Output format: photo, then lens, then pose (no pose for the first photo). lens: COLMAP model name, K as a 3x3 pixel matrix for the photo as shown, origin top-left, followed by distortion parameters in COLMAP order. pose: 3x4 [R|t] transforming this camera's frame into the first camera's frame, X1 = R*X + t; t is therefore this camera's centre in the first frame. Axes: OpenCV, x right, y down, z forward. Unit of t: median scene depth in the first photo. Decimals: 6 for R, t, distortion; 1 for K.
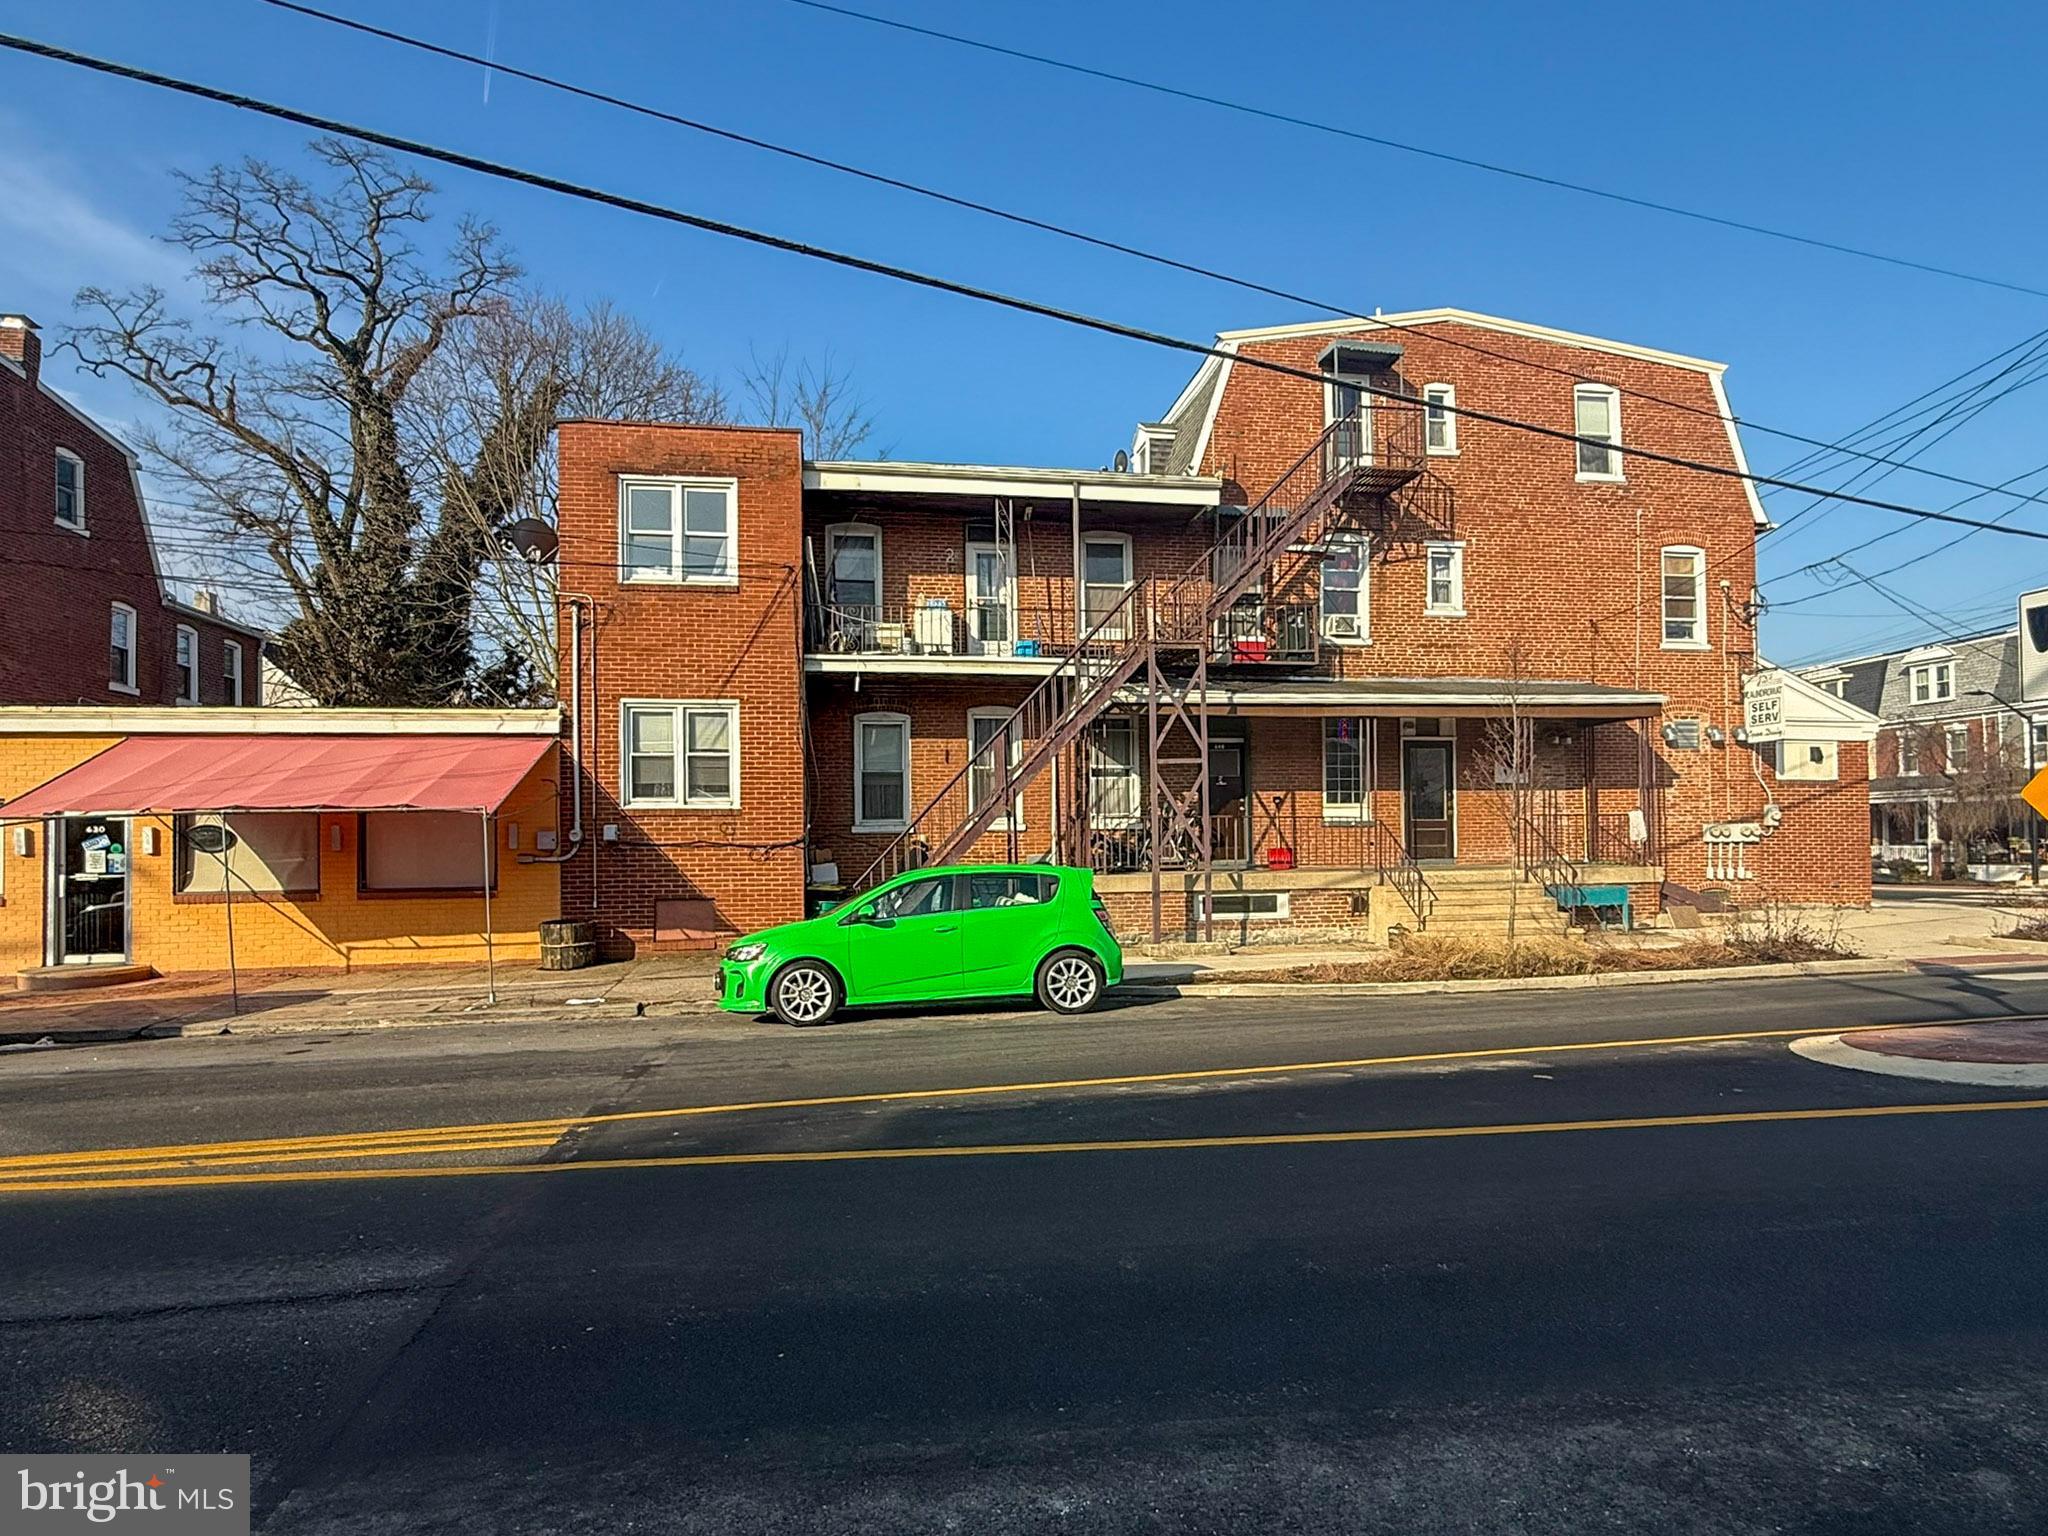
lens RADIAL K [[1136.1, 0, 1011.0], [0, 1136.1, 821.9], [0, 0, 1]] dist [-0.000371, 0.001453]
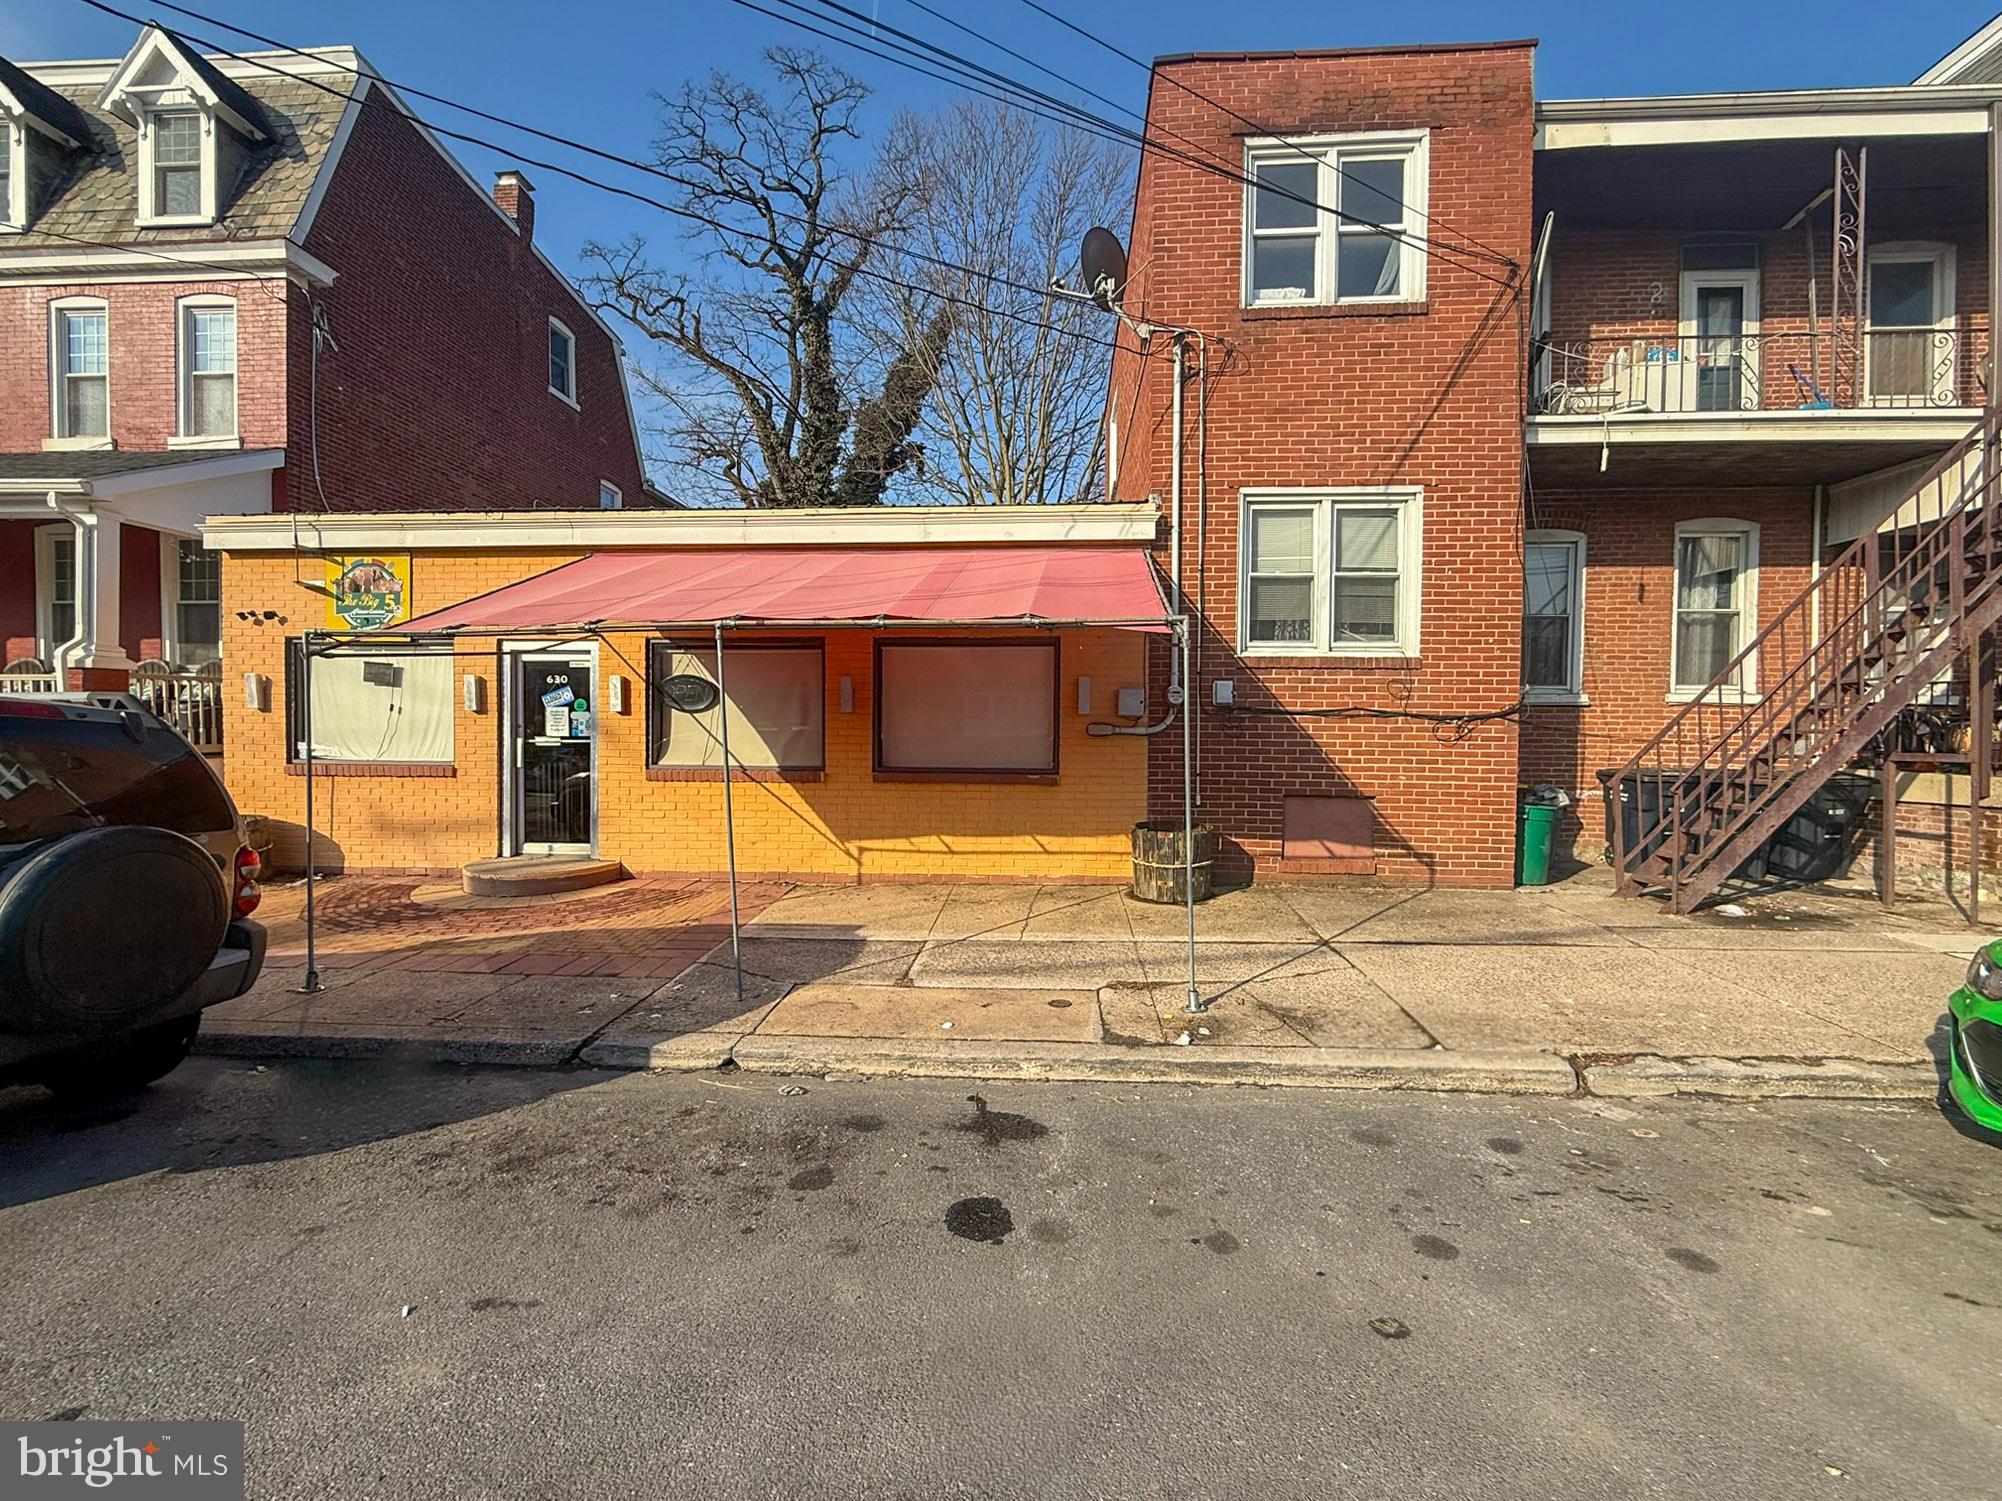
lens RADIAL K [[806.0, 0, 1000.9], [0, 806.0, 746.8], [0, 0, 1]] dist [-0.000153, 0.000235]
pose [[0.972743, 0.024419, -0.230598, -0.367365], [-0.015010, 0.998985, 0.042469, 0.023055], [0.231401, -0.037850, 0.972122, 0.510219]]
